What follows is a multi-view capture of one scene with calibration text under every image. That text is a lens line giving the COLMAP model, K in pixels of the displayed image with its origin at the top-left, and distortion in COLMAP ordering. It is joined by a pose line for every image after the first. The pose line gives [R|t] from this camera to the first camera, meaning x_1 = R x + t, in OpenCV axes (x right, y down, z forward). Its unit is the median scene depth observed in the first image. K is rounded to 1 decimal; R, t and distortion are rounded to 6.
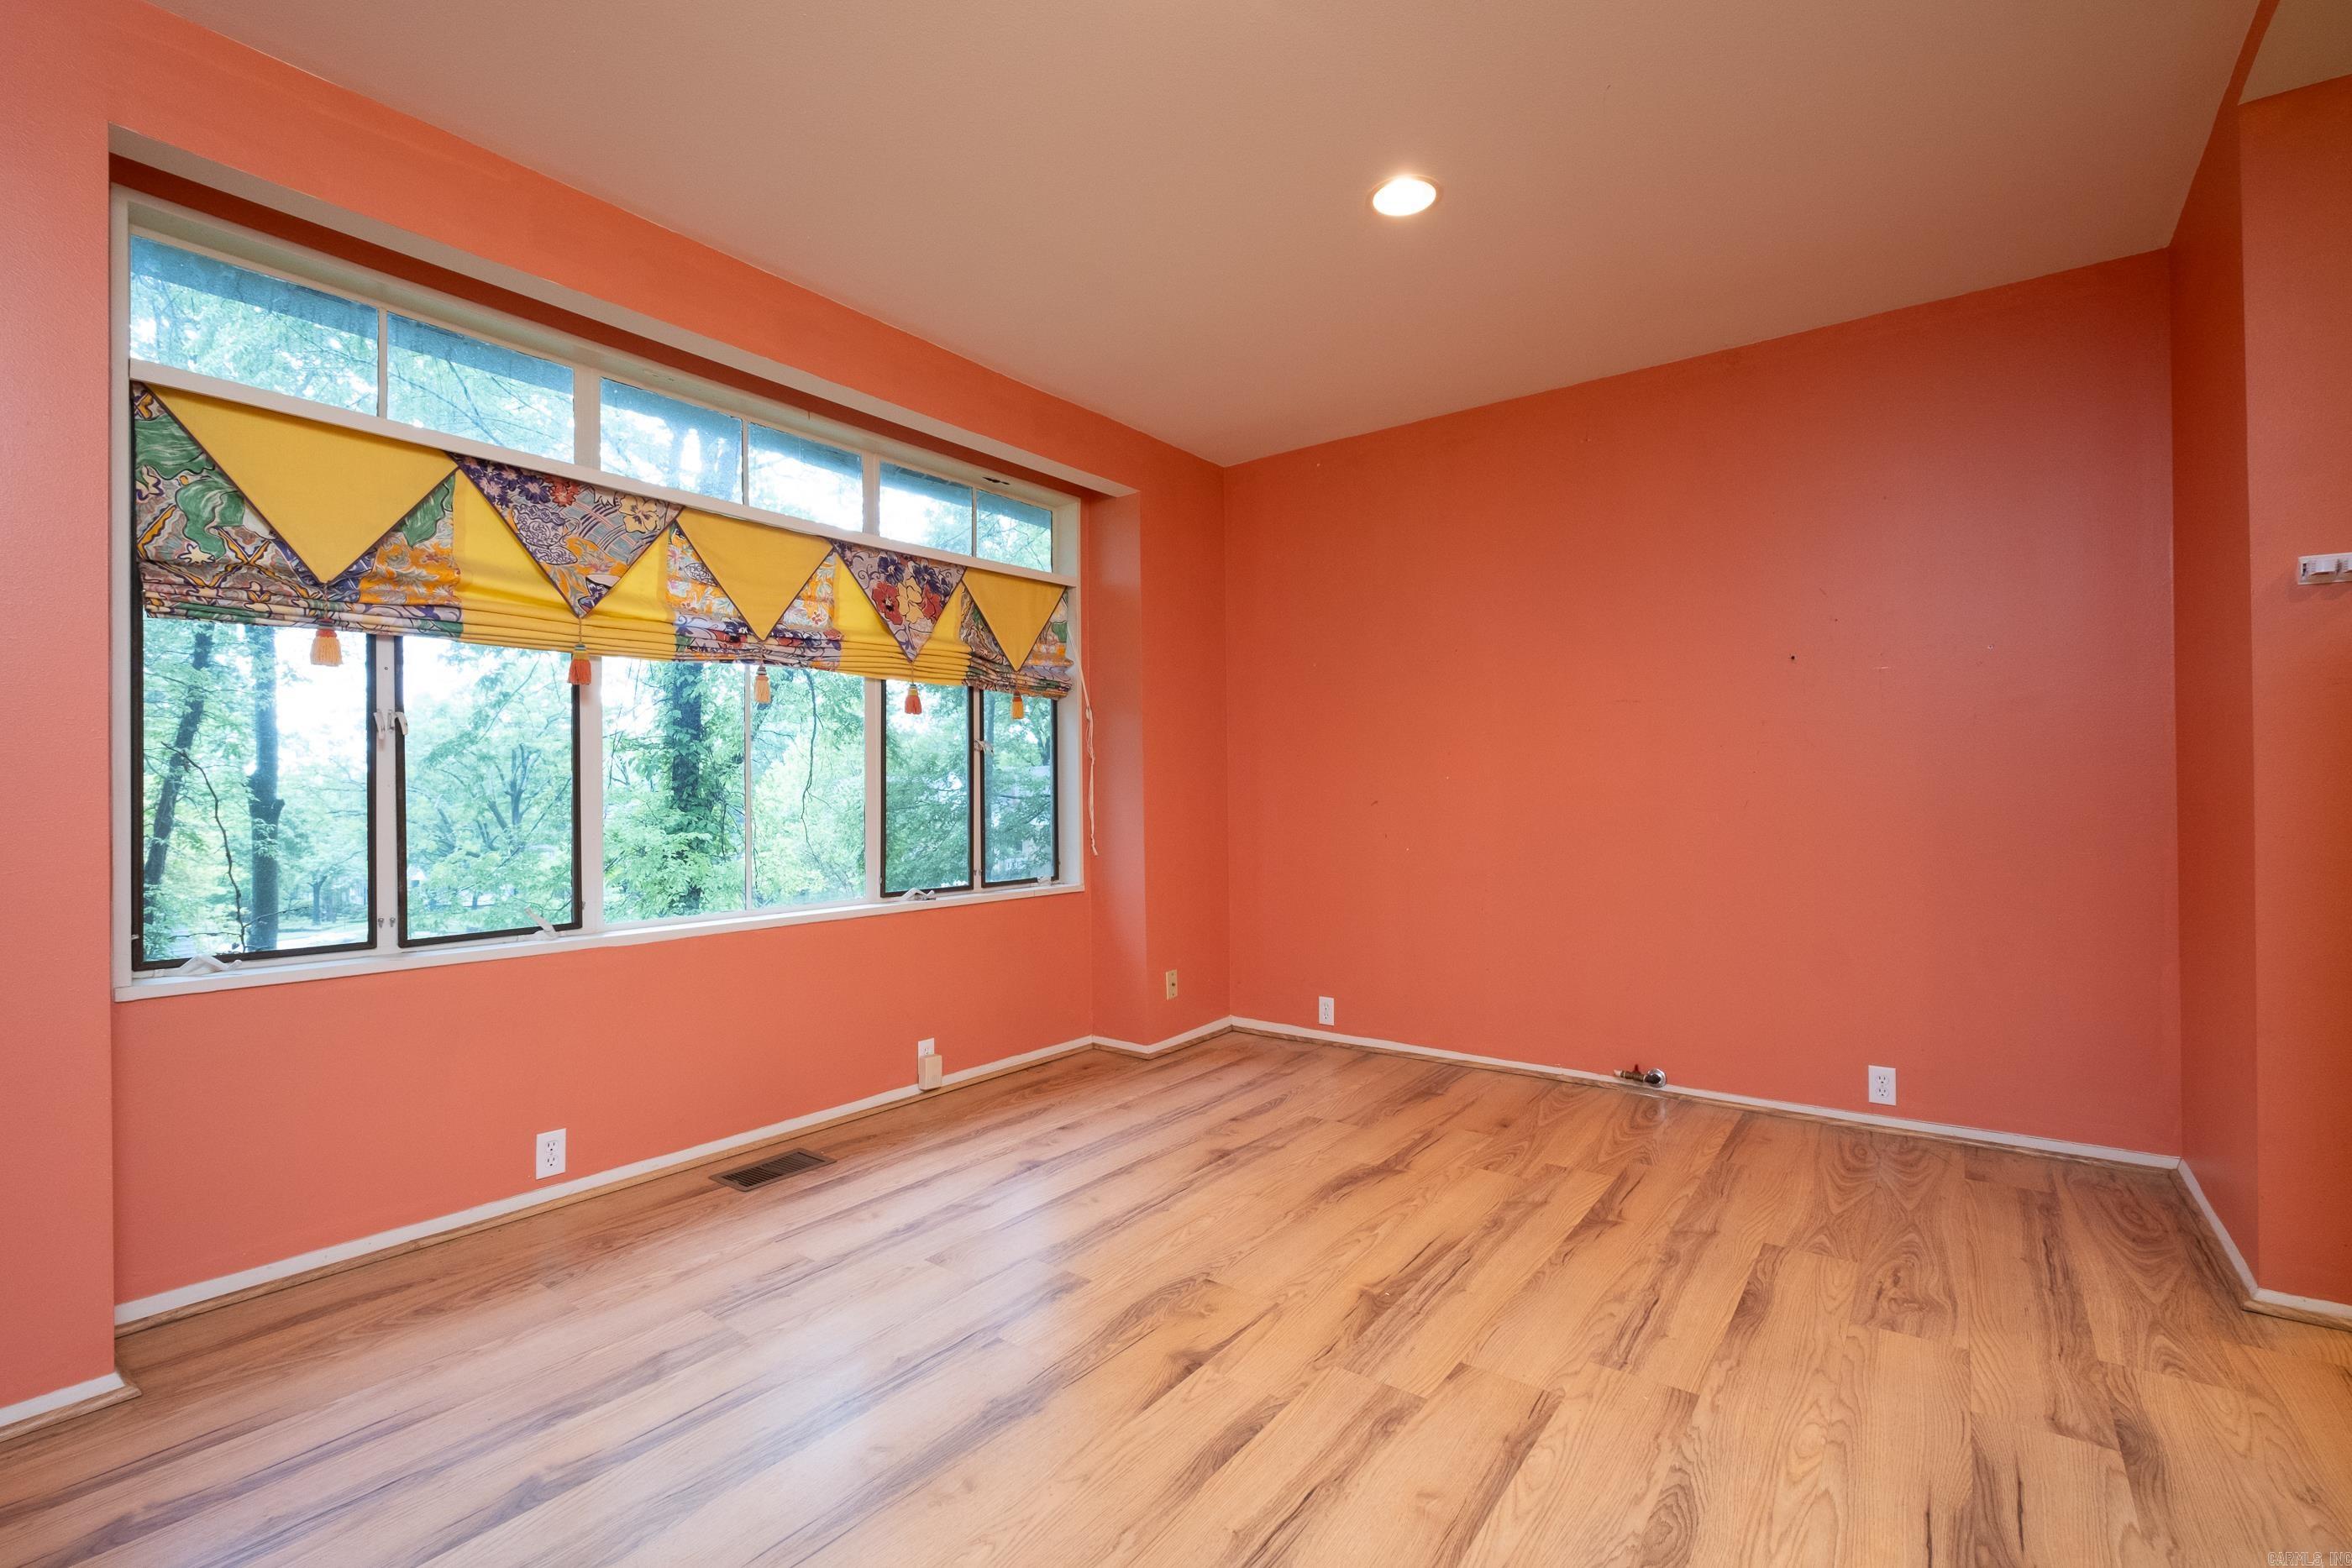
lens RADIAL K [[1052.2, 0, 1167.2], [0, 1052.2, 818.4], [0, 0, 1]] dist [-0.003978, 0.000238]
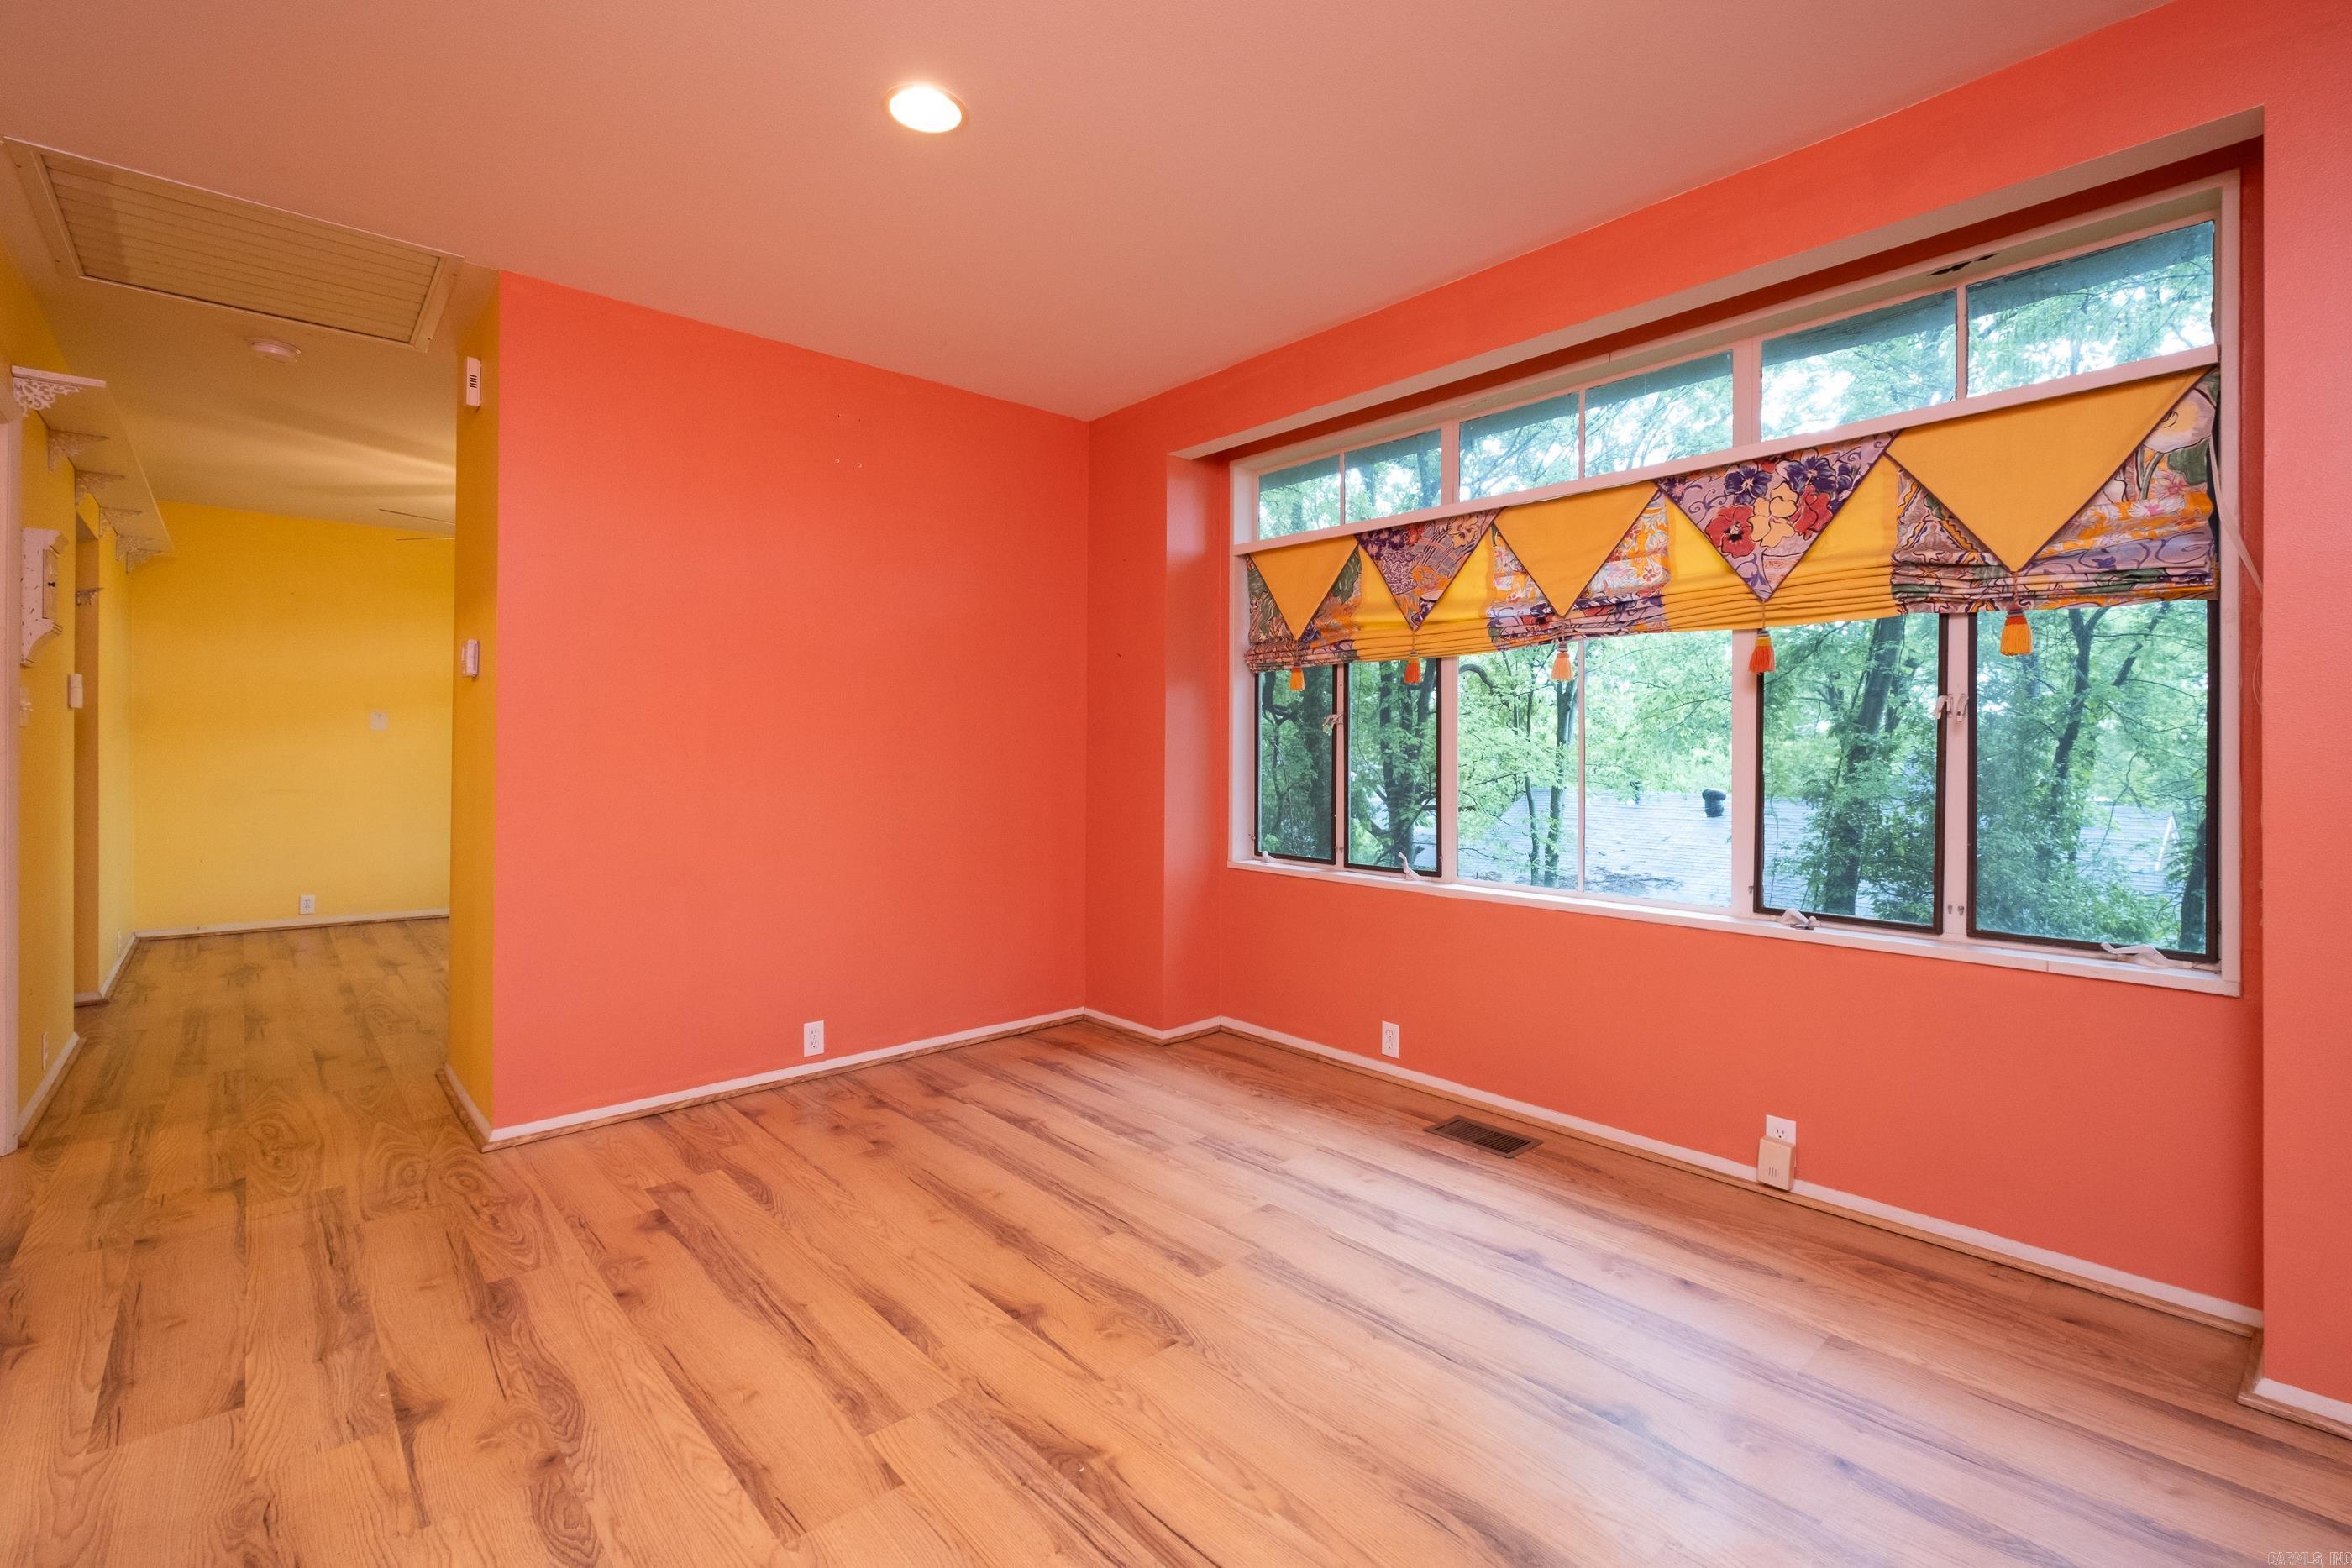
lens RADIAL K [[1052.2, 0, 1187.4], [0, 1052.2, 771.8], [0, 0, 1]] dist [-0.003978, 0.000238]
pose [[-0.199882, 0.027863, -0.979424, 0.718203], [-0.026284, 0.999083, 0.033786, -0.053956], [0.979467, 0.032497, -0.198967, 0.952180]]
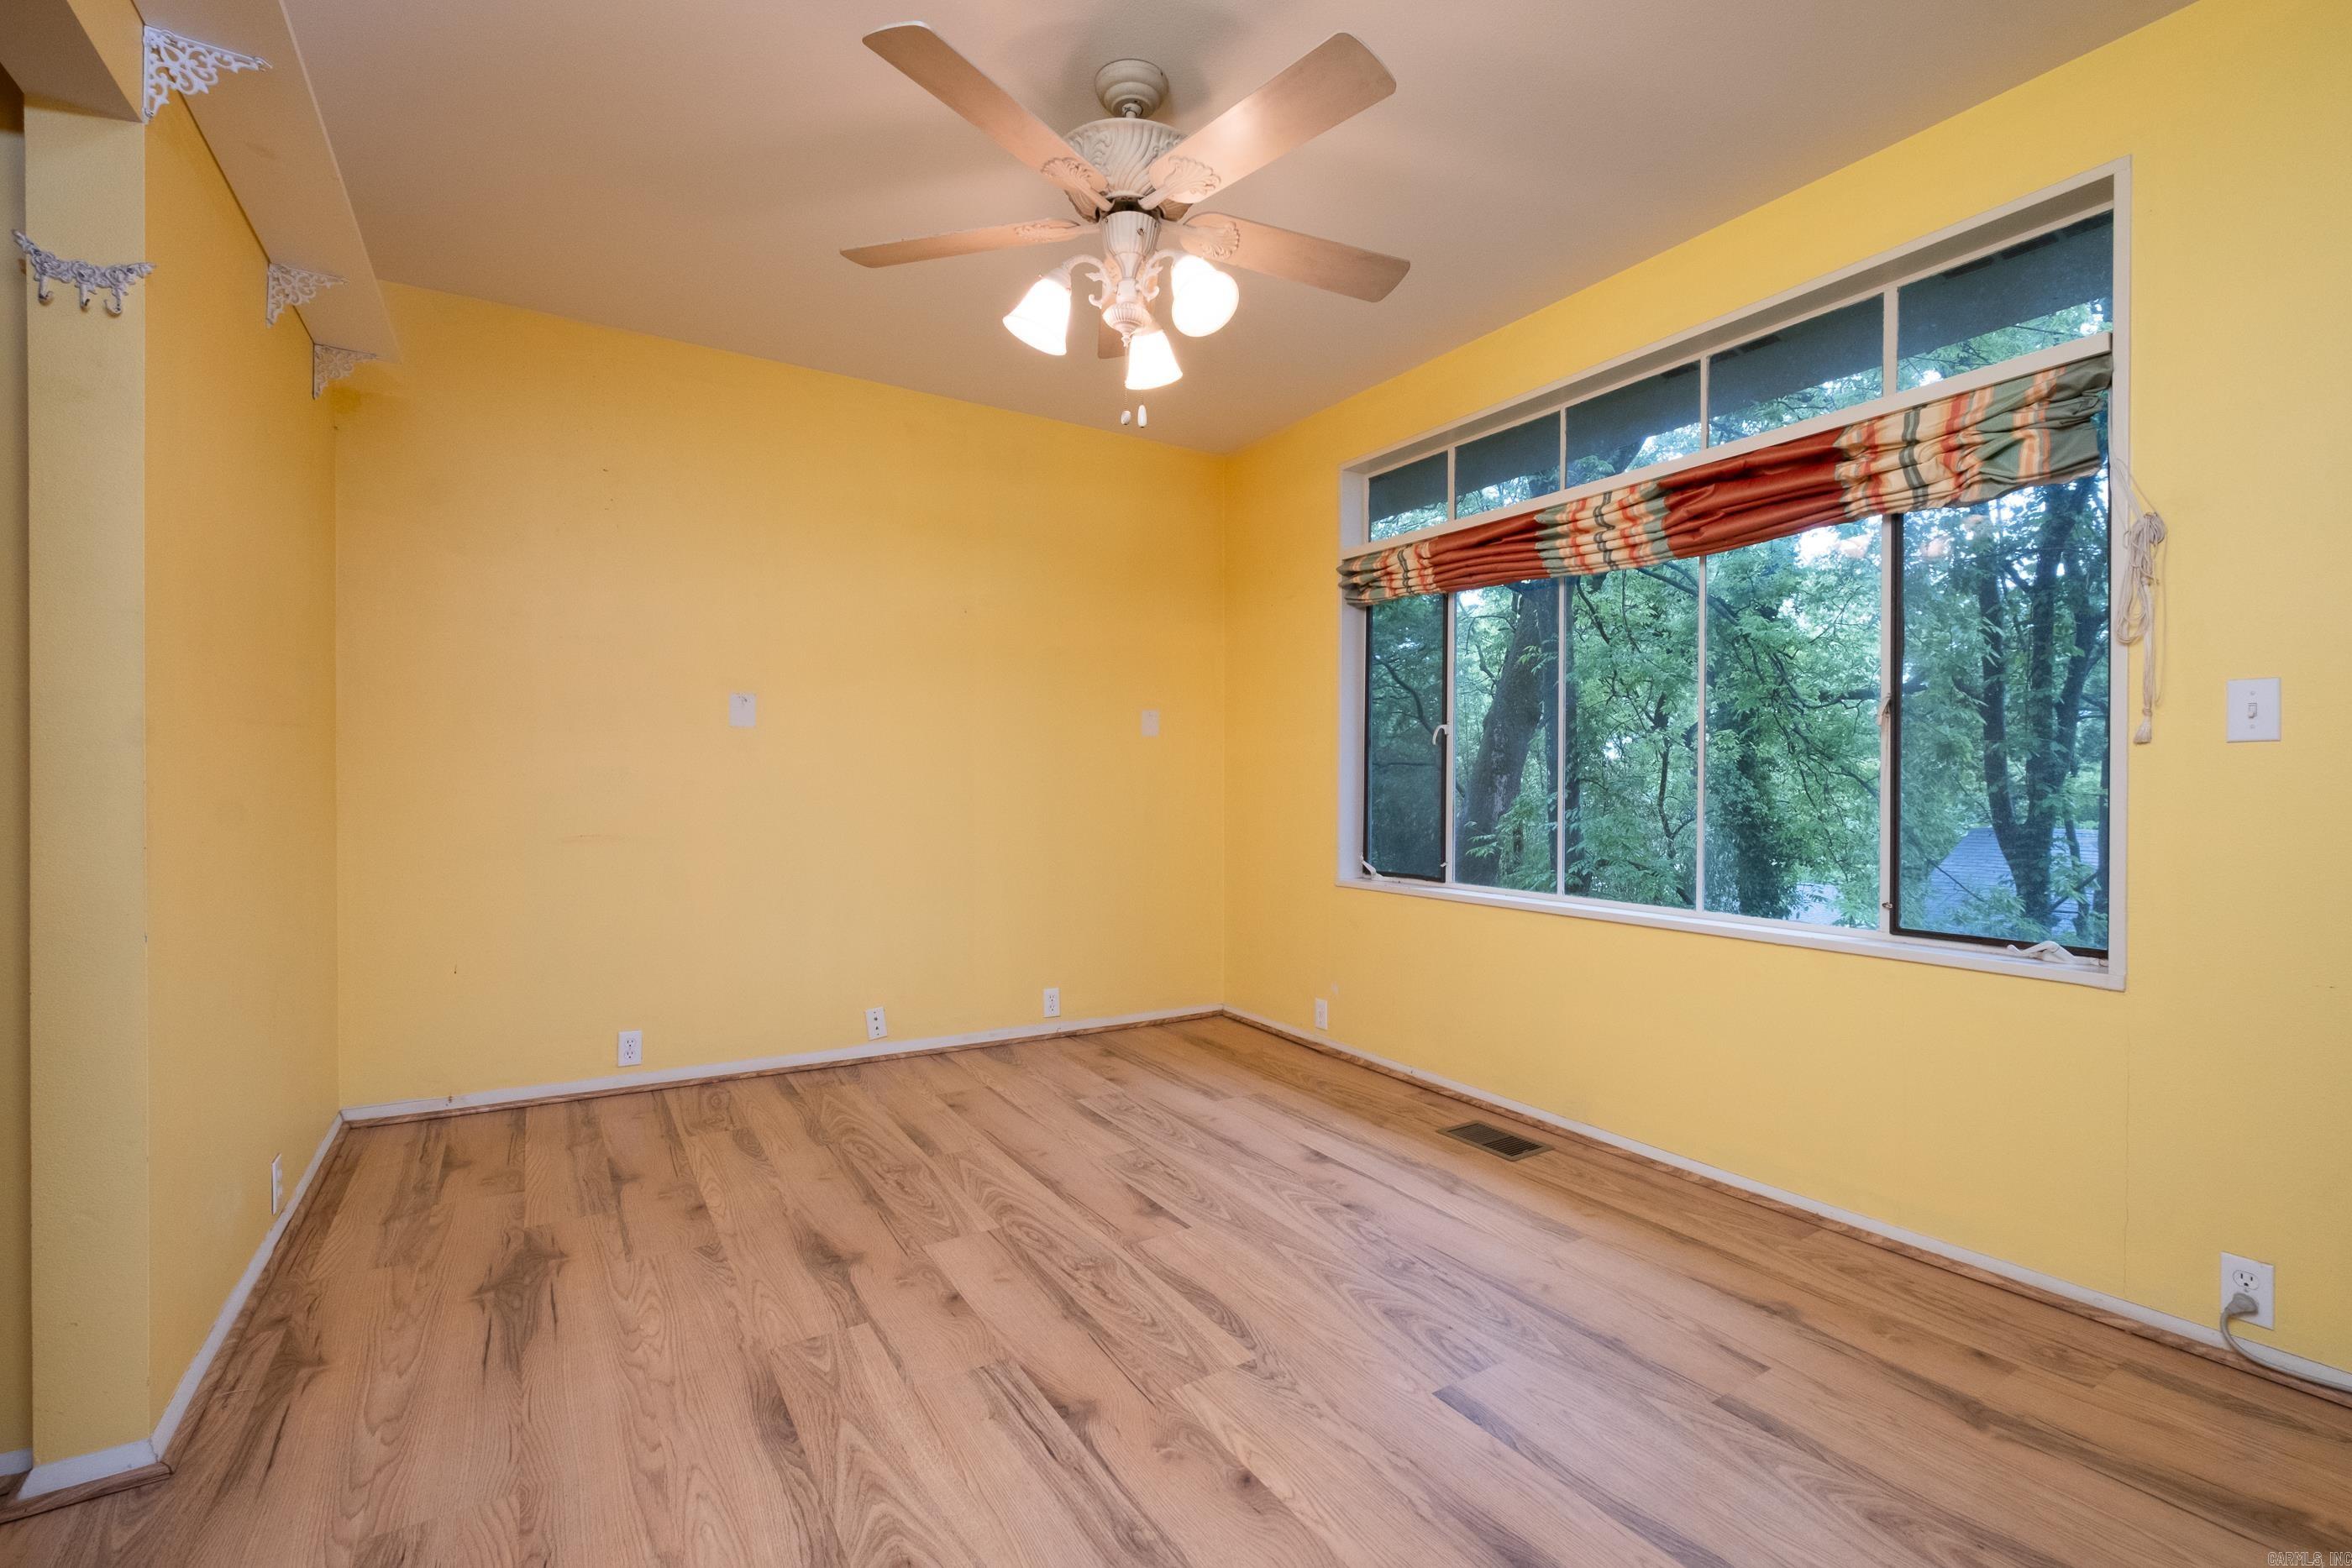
lens RADIAL K [[1052.2, 0, 1192.9], [0, 1052.2, 787.4], [0, 0, 1]] dist [-0.003978, 0.000238]
pose [[-0.363939, 0.013046, -0.931331, -0.224264], [-0.024148, 0.999434, 0.023436, 0.012825], [0.931110, 0.031019, -0.363418, -0.316702]]
